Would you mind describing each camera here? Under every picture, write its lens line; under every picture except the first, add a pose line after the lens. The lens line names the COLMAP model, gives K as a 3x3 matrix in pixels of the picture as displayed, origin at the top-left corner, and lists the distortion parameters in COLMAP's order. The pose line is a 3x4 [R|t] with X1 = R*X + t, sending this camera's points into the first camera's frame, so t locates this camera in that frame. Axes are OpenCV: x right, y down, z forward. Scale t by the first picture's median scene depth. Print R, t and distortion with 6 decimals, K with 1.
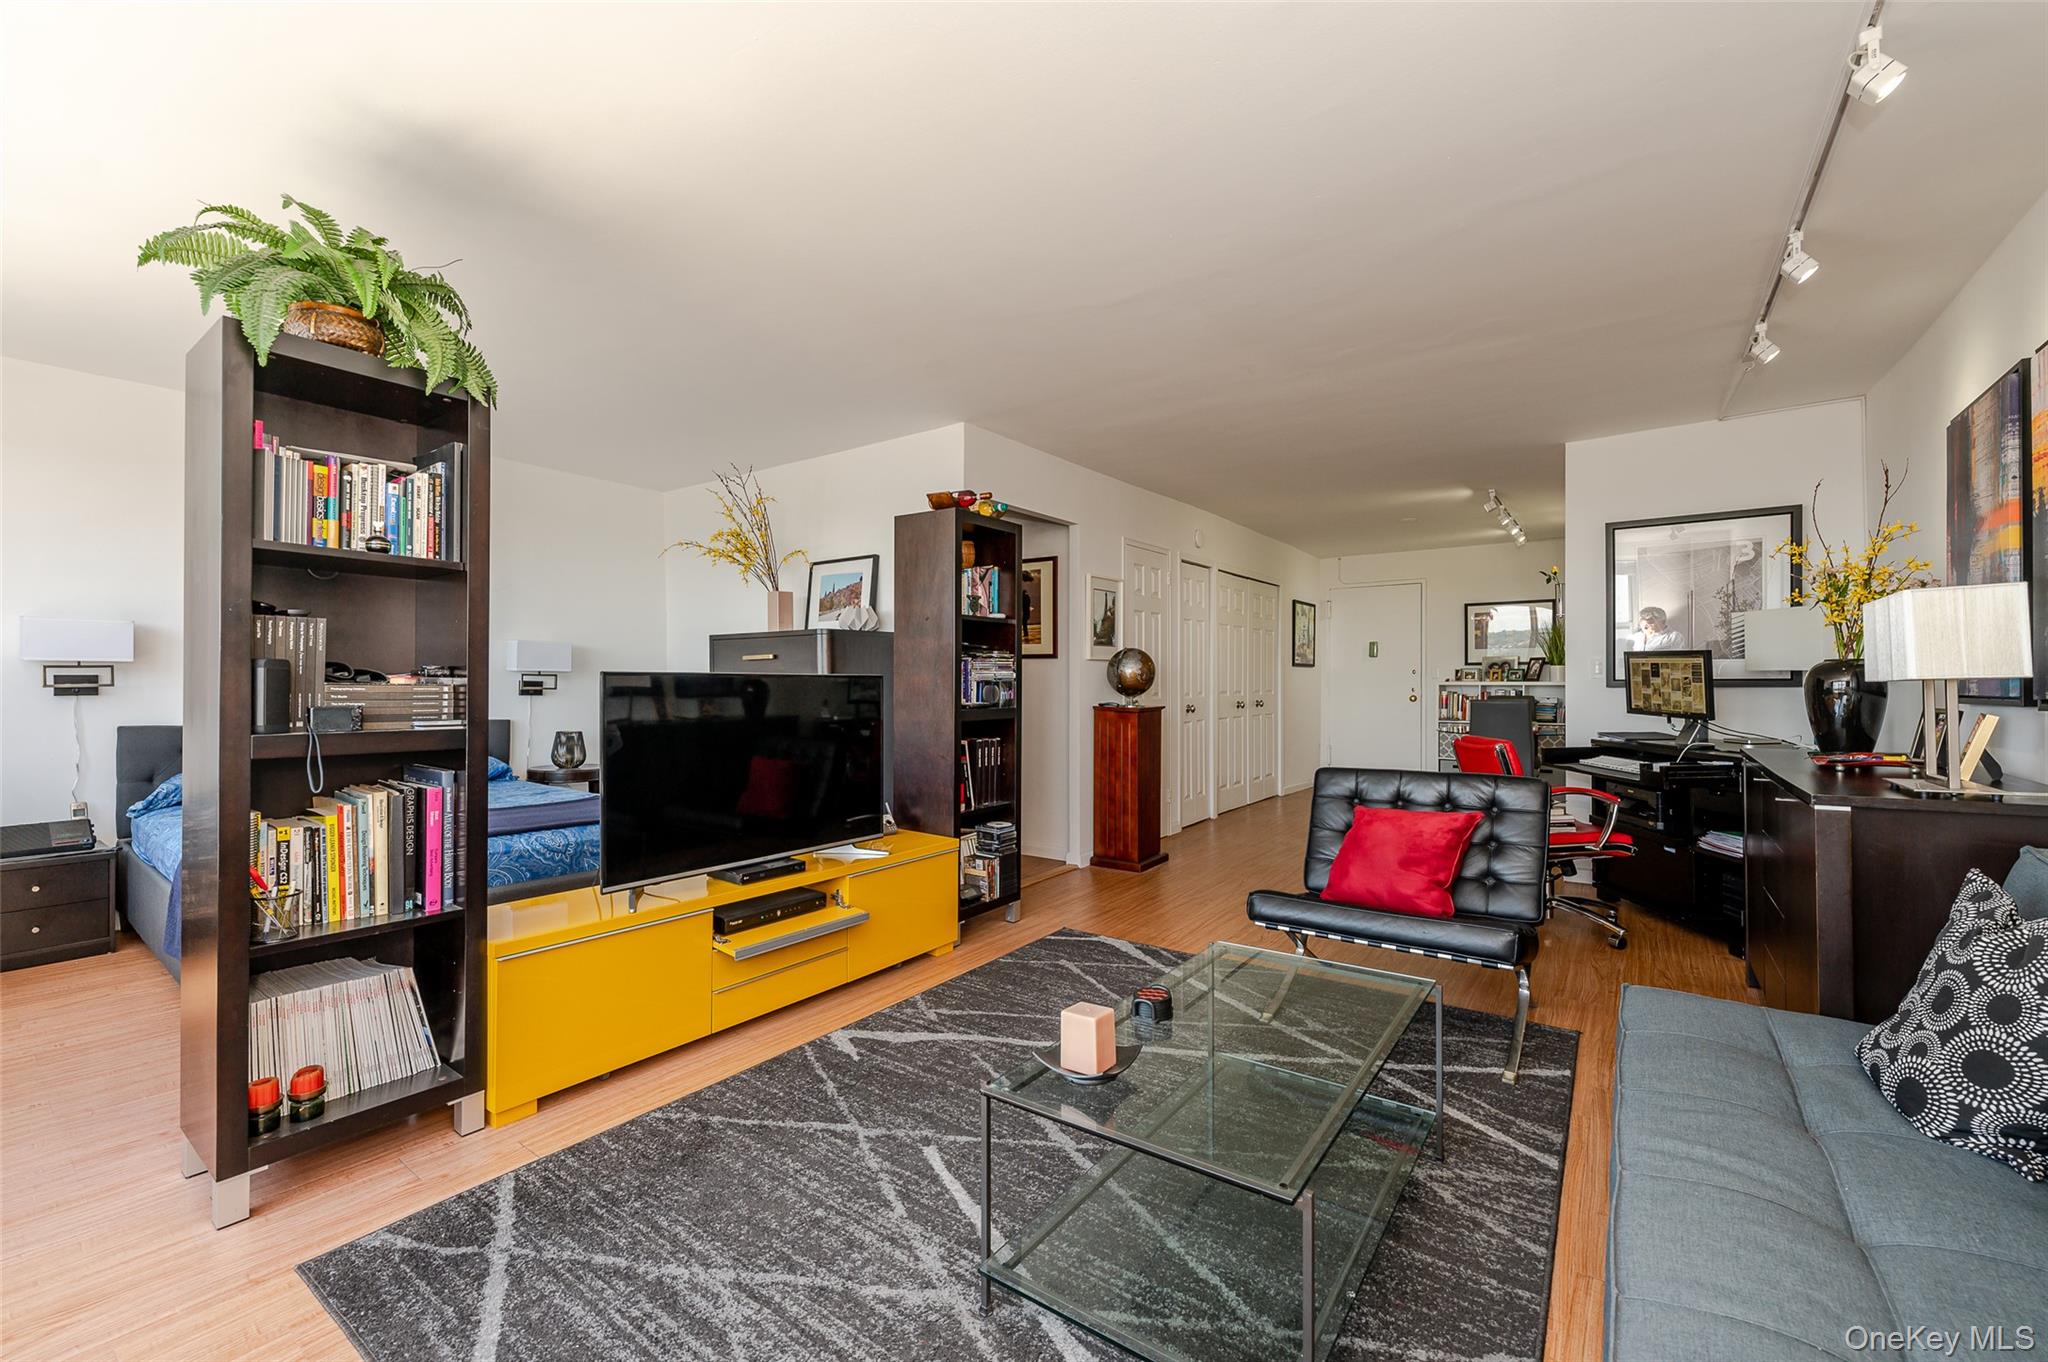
lens RADIAL K [[839.8, 0, 1024.0], [0, 839.8, 681.0], [0, 0, 1]] dist [-0.021487, -0.000120]
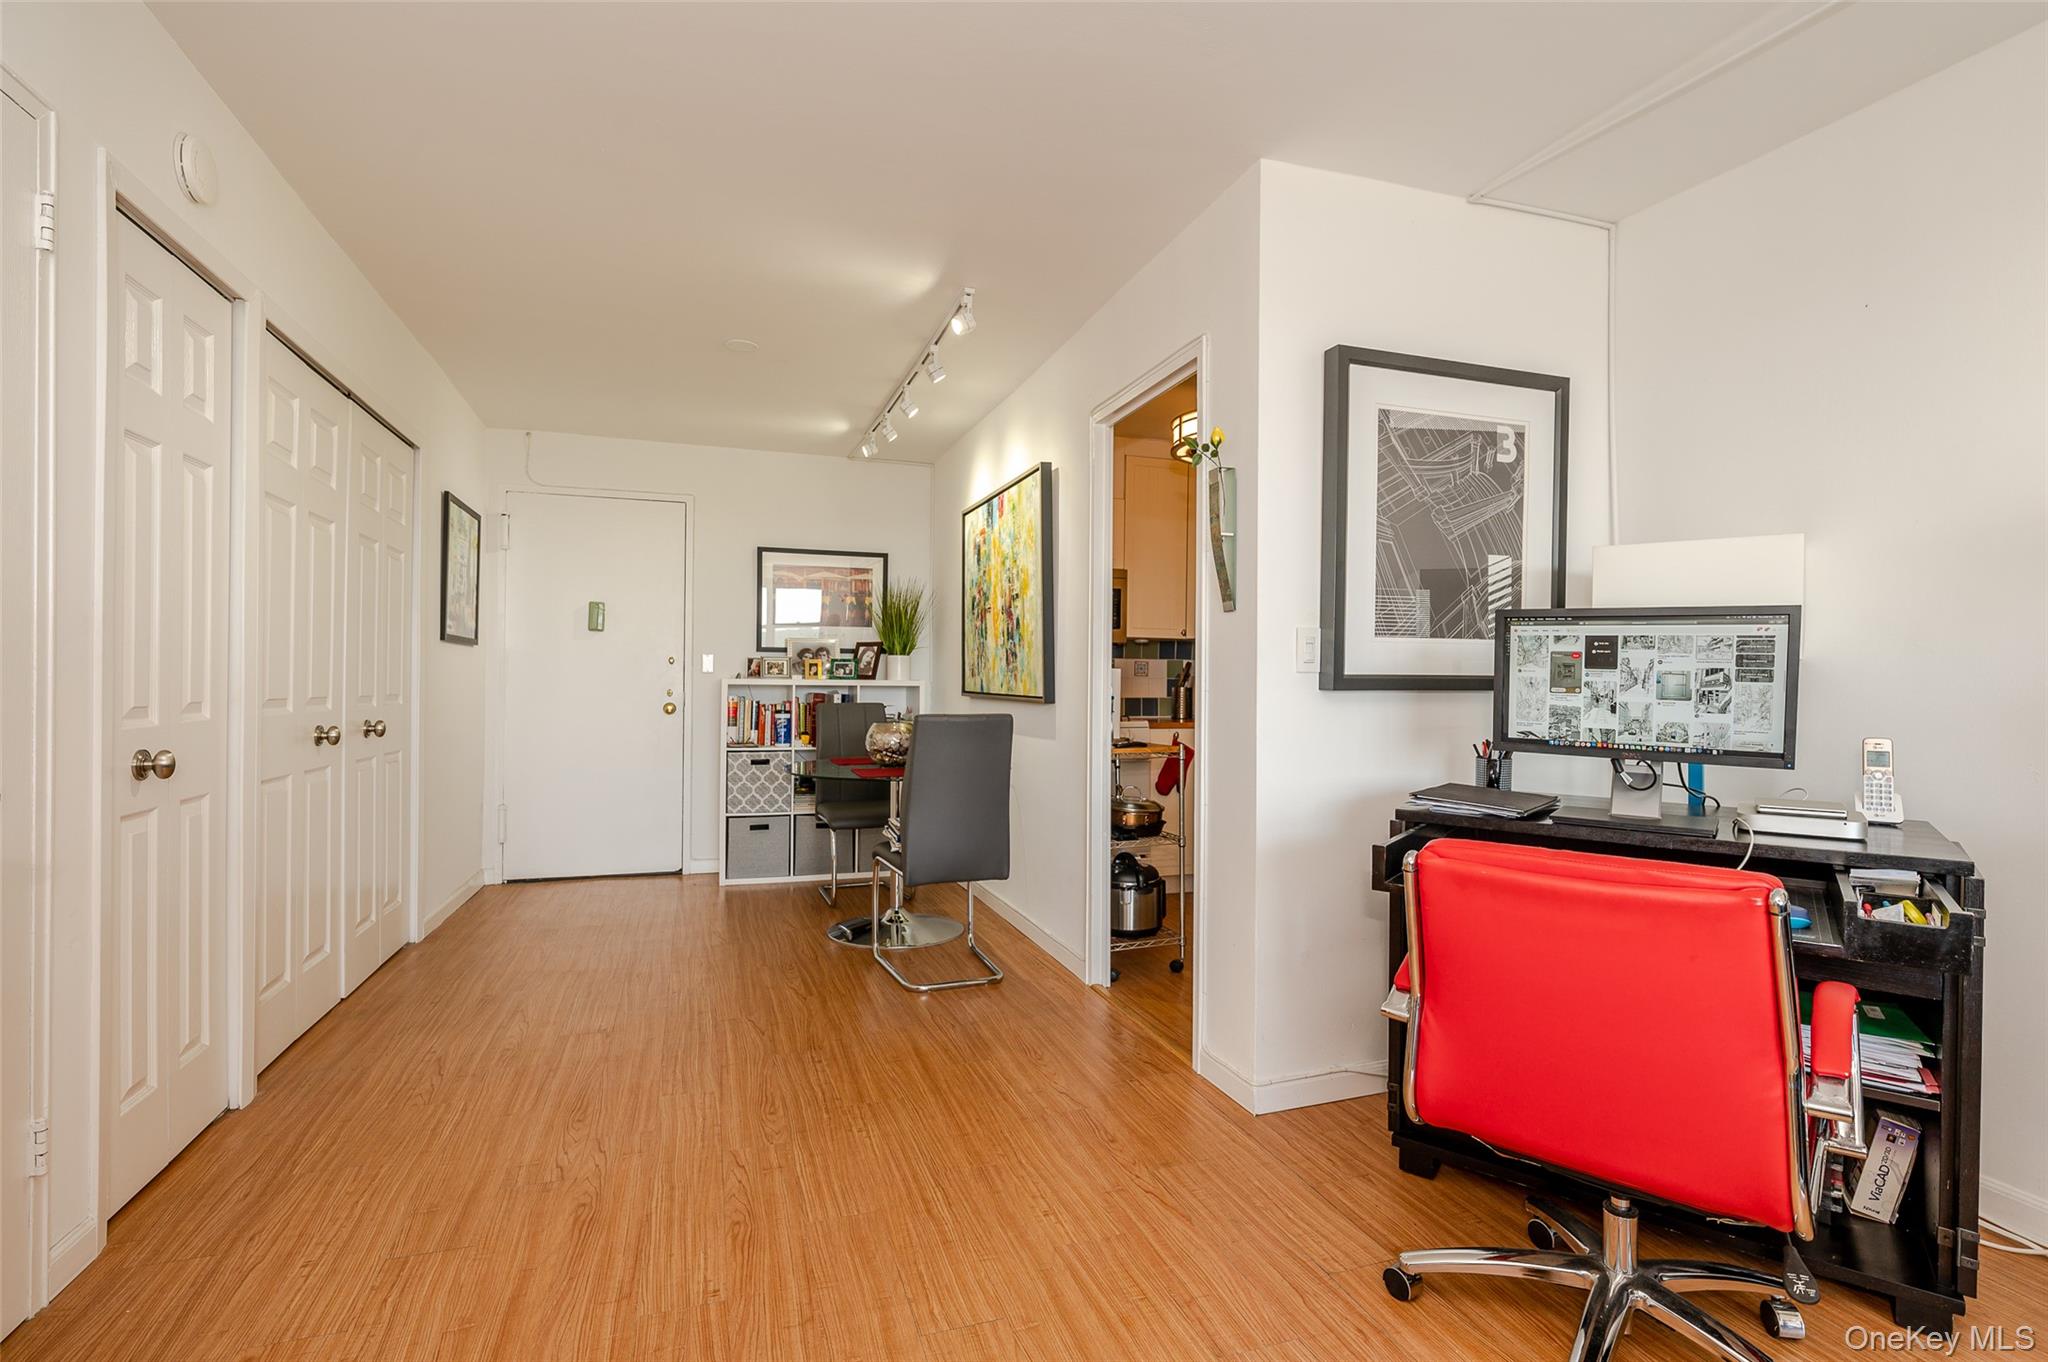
lens RADIAL K [[976.3, 0, 1024.0], [0, 976.3, 681.0], [0, 0, 1]] dist [-0.002417, -0.000377]
pose [[0.580572, 0.008986, 0.814160, 0.081277], [-0.009187, 0.999948, -0.004485, 0.003350], [-0.814157, -0.004876, 0.580624, 0.462652]]
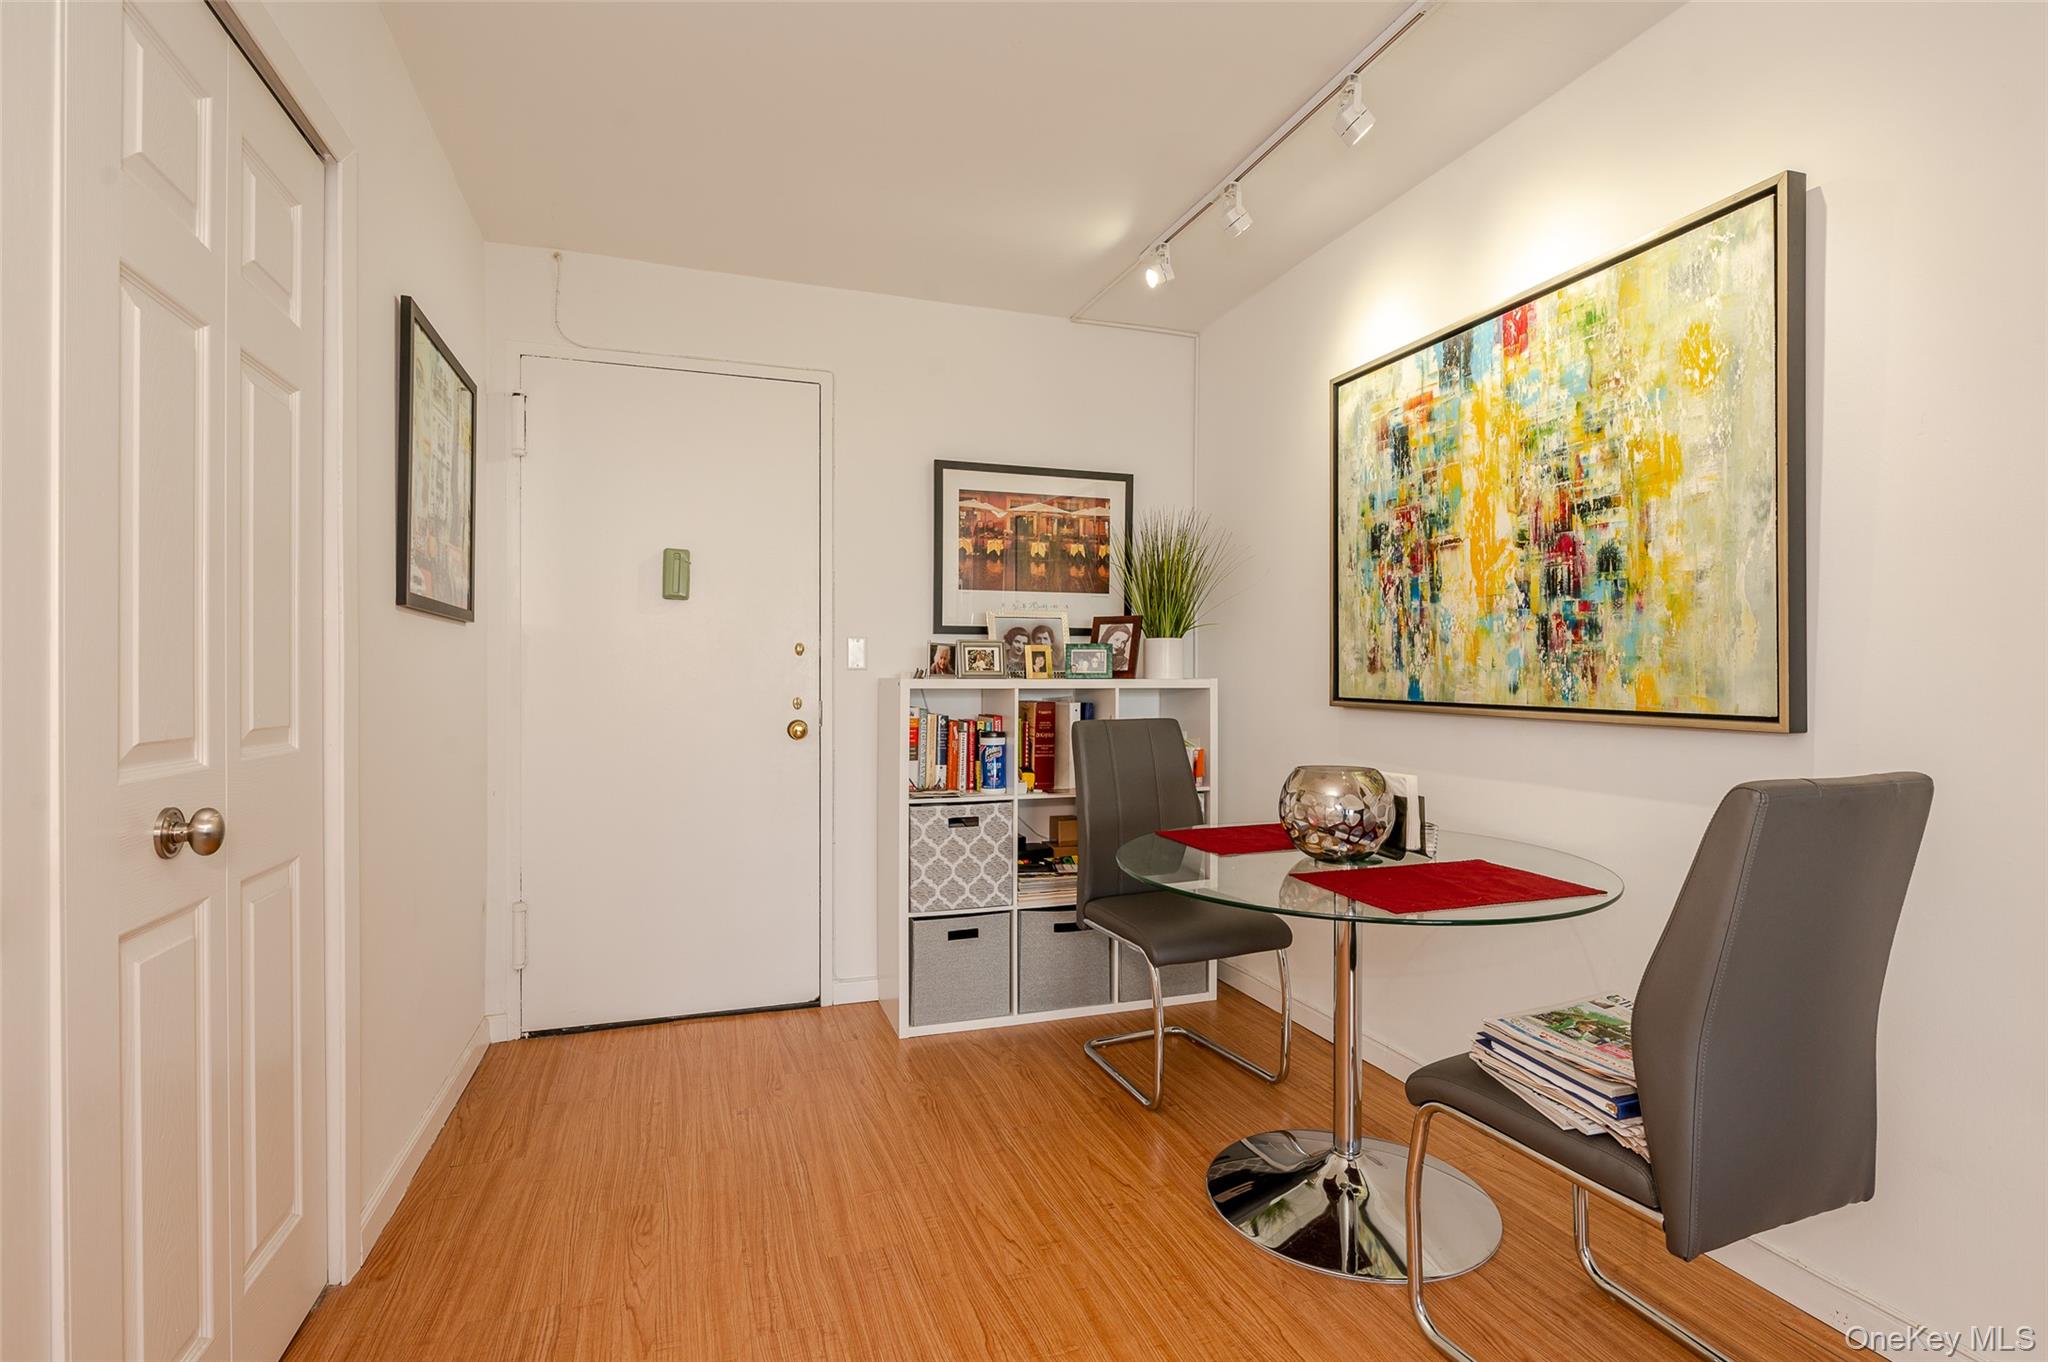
lens RADIAL K [[976.3, 0, 1024.0], [0, 976.3, 681.0], [0, 0, 1]] dist [-0.002417, -0.000377]
pose [[0.576201, -0.000195, 0.817308, 0.216670], [-0.000645, 1.000000, 0.000694, 0.001204], [-0.817308, -0.000927, 0.576201, 0.751966]]
